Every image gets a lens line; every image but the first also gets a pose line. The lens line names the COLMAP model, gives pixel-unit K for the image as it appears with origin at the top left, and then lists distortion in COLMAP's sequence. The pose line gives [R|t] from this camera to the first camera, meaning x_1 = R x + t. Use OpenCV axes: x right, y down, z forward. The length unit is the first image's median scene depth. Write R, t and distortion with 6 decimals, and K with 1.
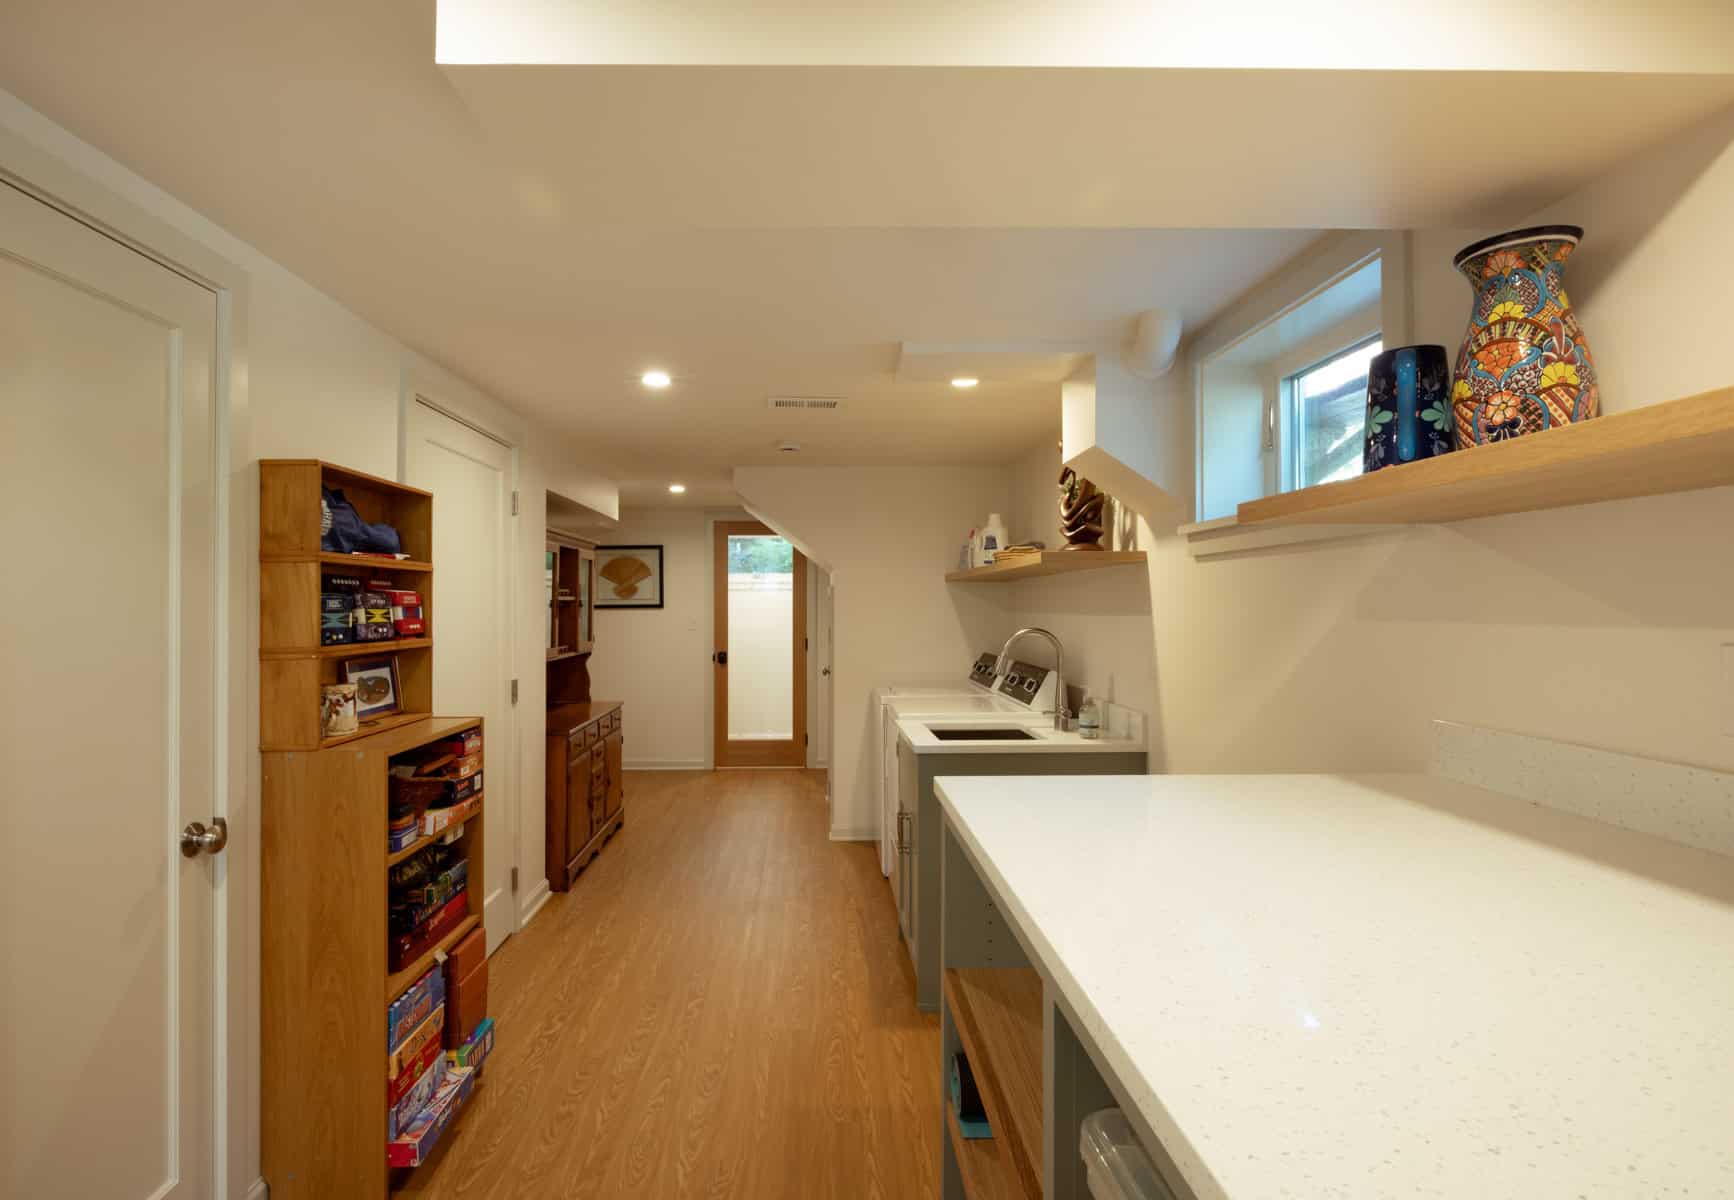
lens RADIAL K [[884.1, 0, 817.5], [0, 884.1, 610.3], [0, 0, 1]] dist [-0.001556, -0.000800]
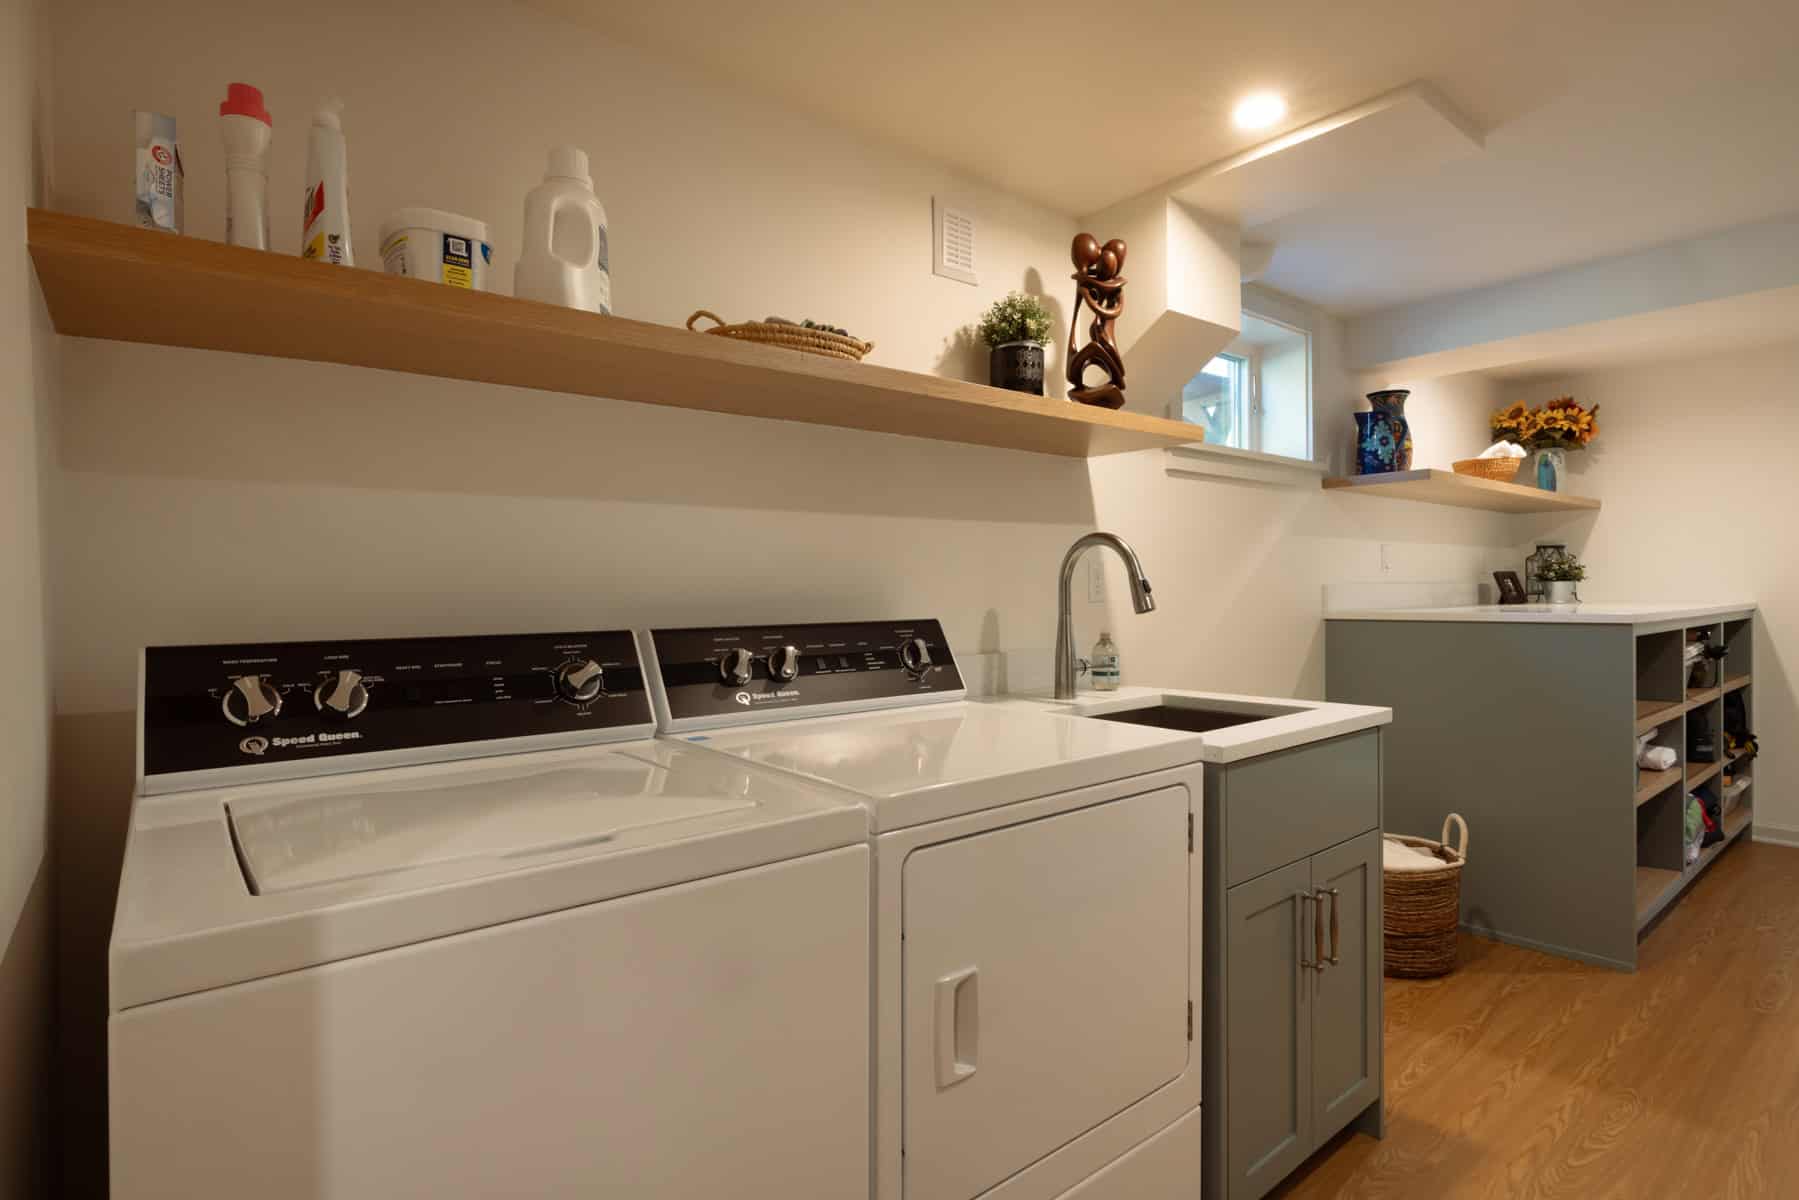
lens RADIAL K [[927.6, 0, 896.8], [0, 927.6, 613.6], [0, 0, 1]] dist [-0.002279, 0.002570]
pose [[-0.635530, -0.009424, 0.772018, -0.195406], [0.015069, 0.999584, 0.024607, 0.074171], [-0.771929, 0.027272, -0.635124, 1.934170]]
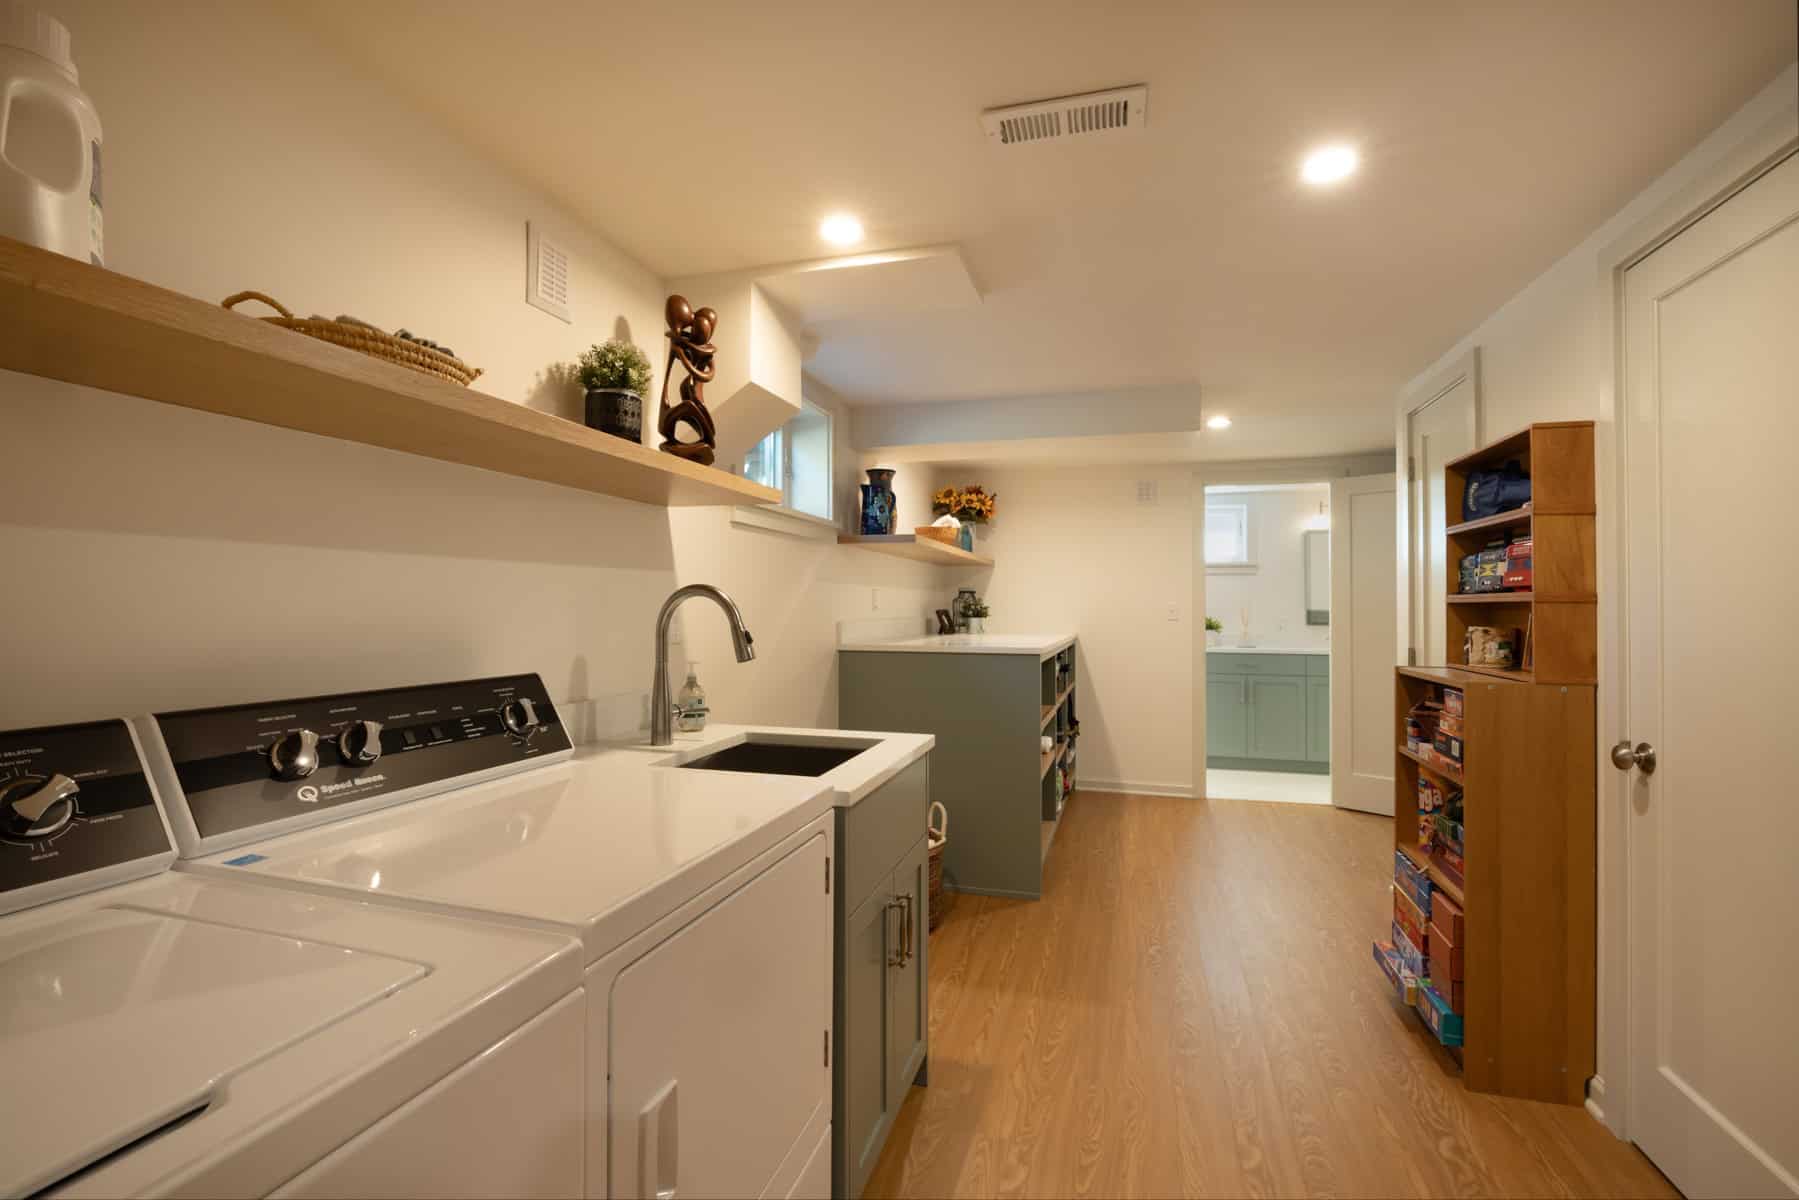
lens RADIAL K [[809.1, 0, 909.6], [0, 809.1, 615.1], [0, 0, 1]] dist [-0.007237, -0.000639]
pose [[-0.960288, -0.004207, 0.278979, -0.073955], [-0.001084, 0.999935, 0.011351, 0.046199], [-0.279009, 0.010598, -0.960230, 1.936887]]
